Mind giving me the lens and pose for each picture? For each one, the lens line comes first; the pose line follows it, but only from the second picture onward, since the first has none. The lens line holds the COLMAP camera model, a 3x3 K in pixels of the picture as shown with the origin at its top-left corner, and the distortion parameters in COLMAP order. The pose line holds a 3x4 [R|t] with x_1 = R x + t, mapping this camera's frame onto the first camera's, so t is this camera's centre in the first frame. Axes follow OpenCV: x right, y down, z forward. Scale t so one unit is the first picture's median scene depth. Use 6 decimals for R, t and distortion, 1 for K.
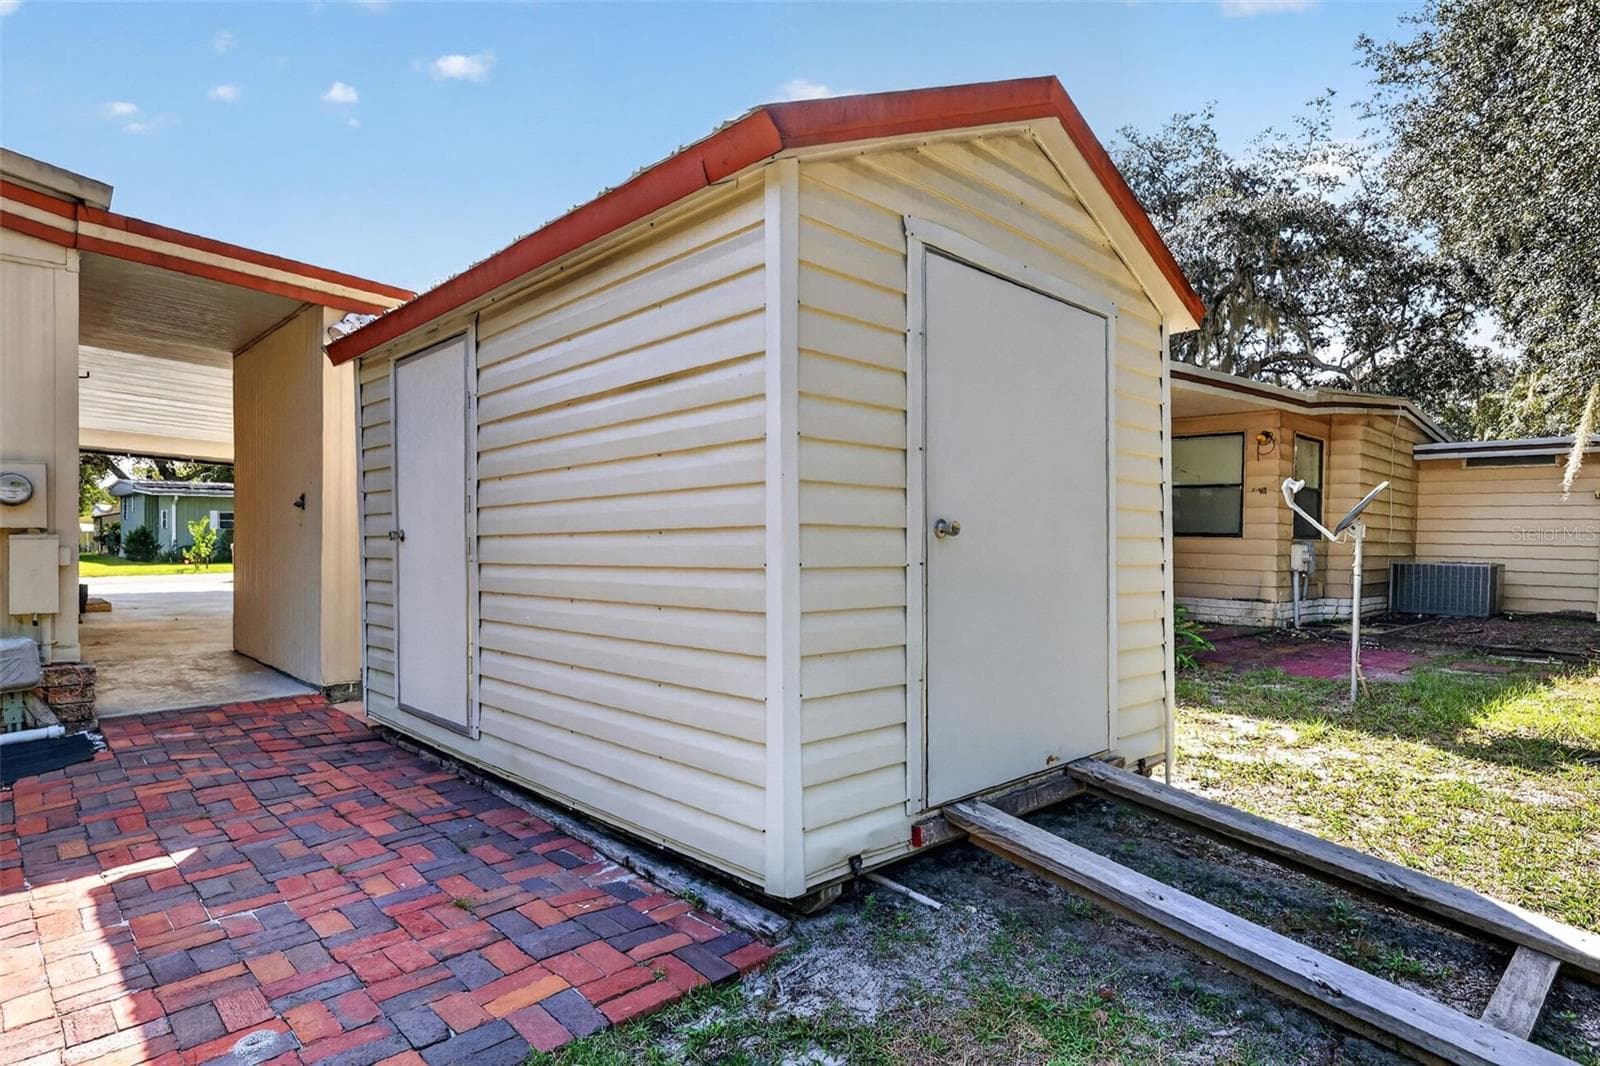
lens RADIAL K [[862.6, 0, 794.6], [0, 862.6, 547.3], [0, 0, 1]] dist [0.000969, 0.000317]
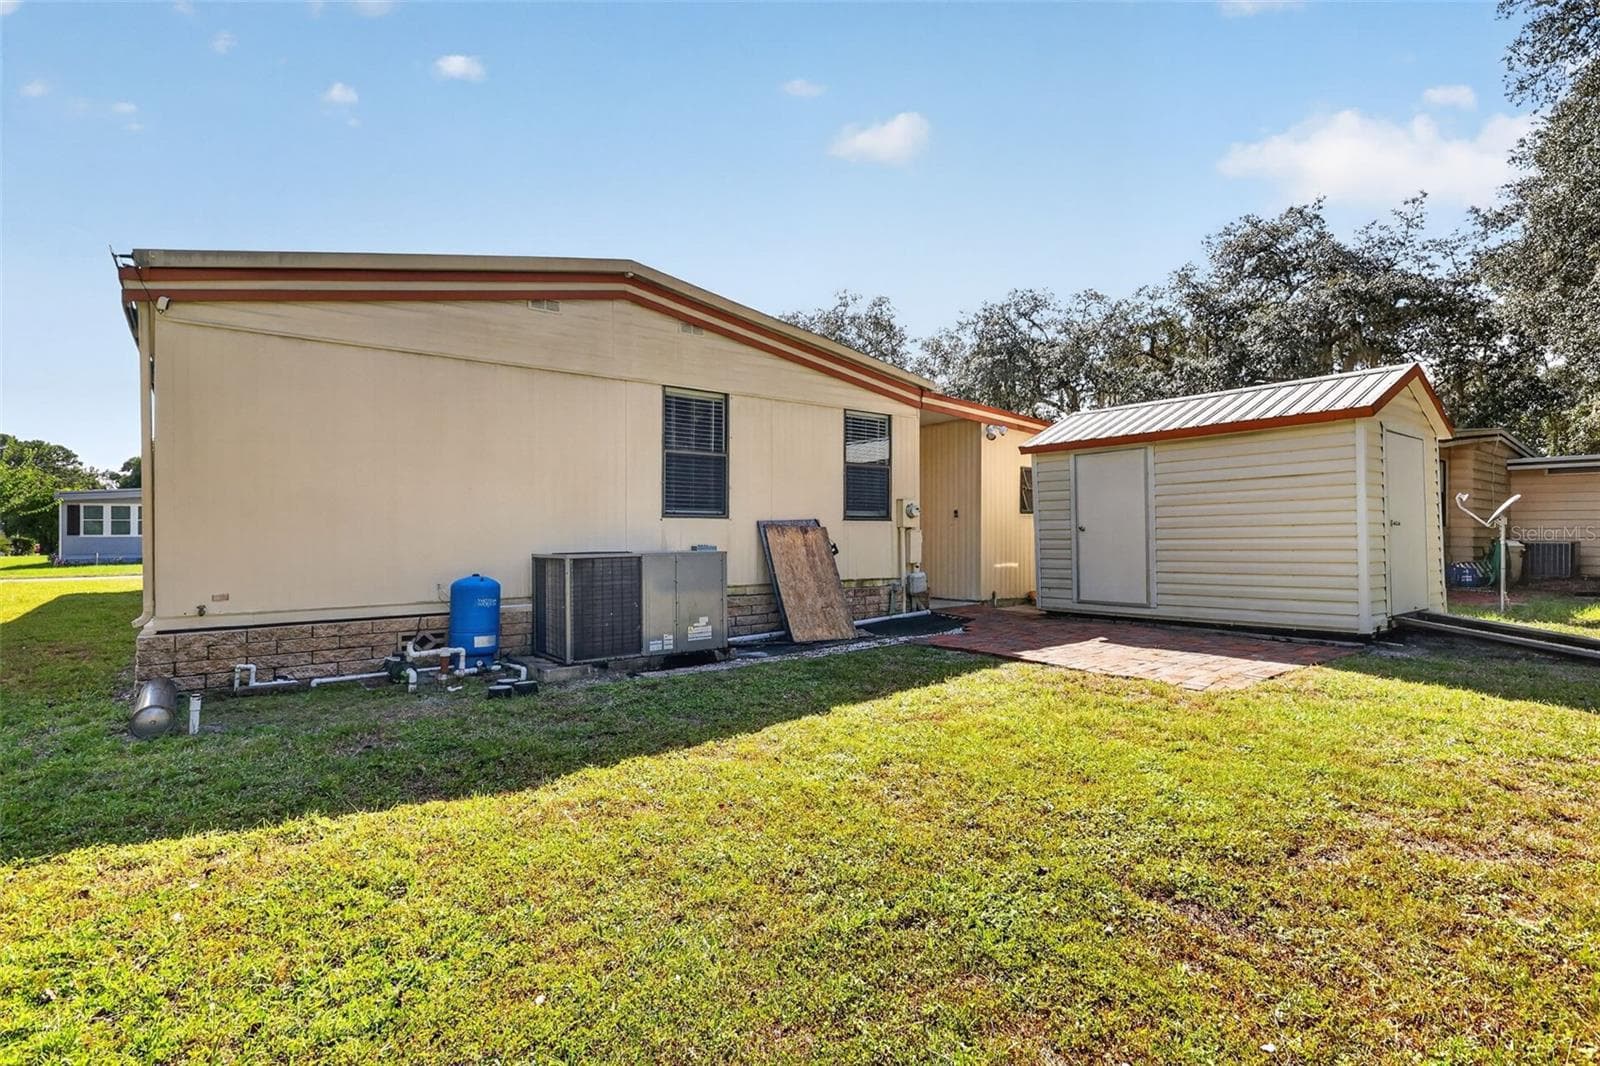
lens RADIAL K [[761.0, 0, 799.7], [0, 761.0, 527.4], [0, 0, 1]] dist [-0.002510, 0.001738]
pose [[0.994980, -0.013110, -0.099216, -0.964099], [0.011296, 0.999759, -0.018820, 0.011936], [0.099439, 0.017605, 0.994888, -1.089027]]
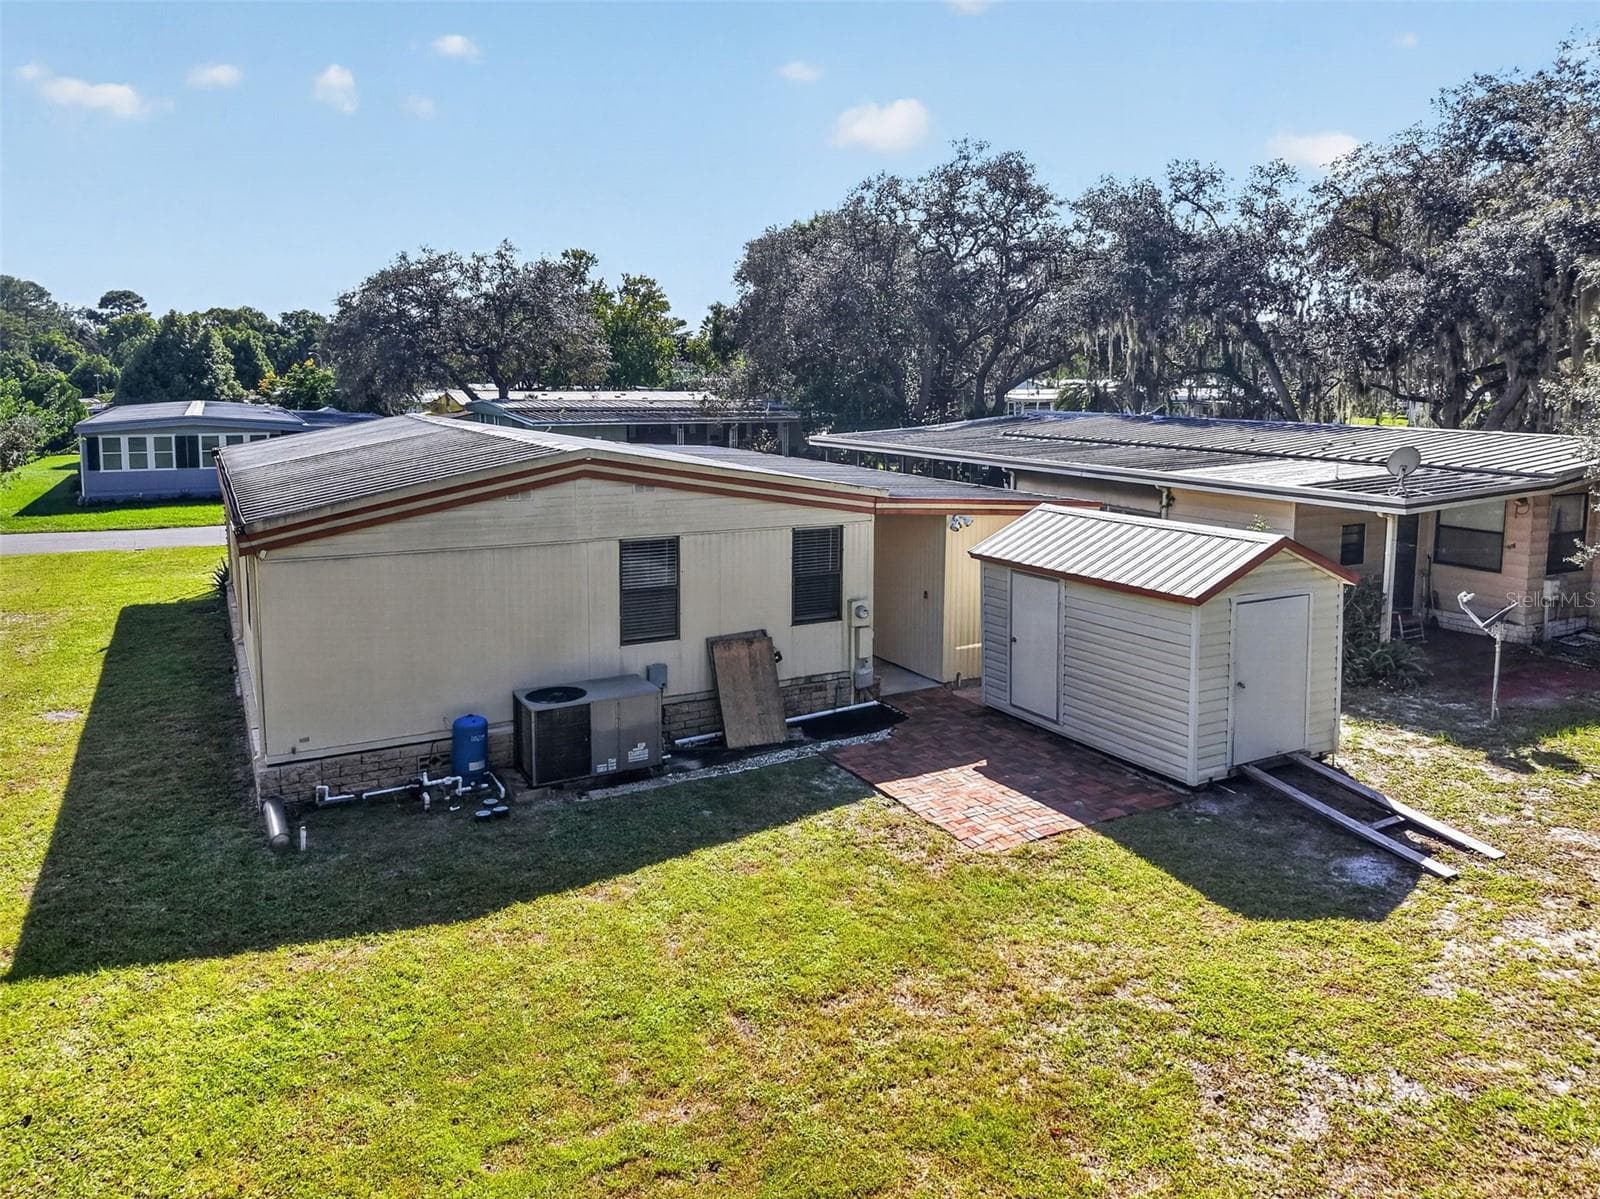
lens RADIAL K [[1069.3, 0, 795.0], [0, 1069.3, 486.3], [0, 0, 1]] dist [0.009240, -0.005647]
pose [[0.967735, 0.018529, -0.251286, -0.283564], [0.002966, 0.996386, 0.084892, -0.690680], [0.251951, -0.082898, 0.964183, -2.035805]]
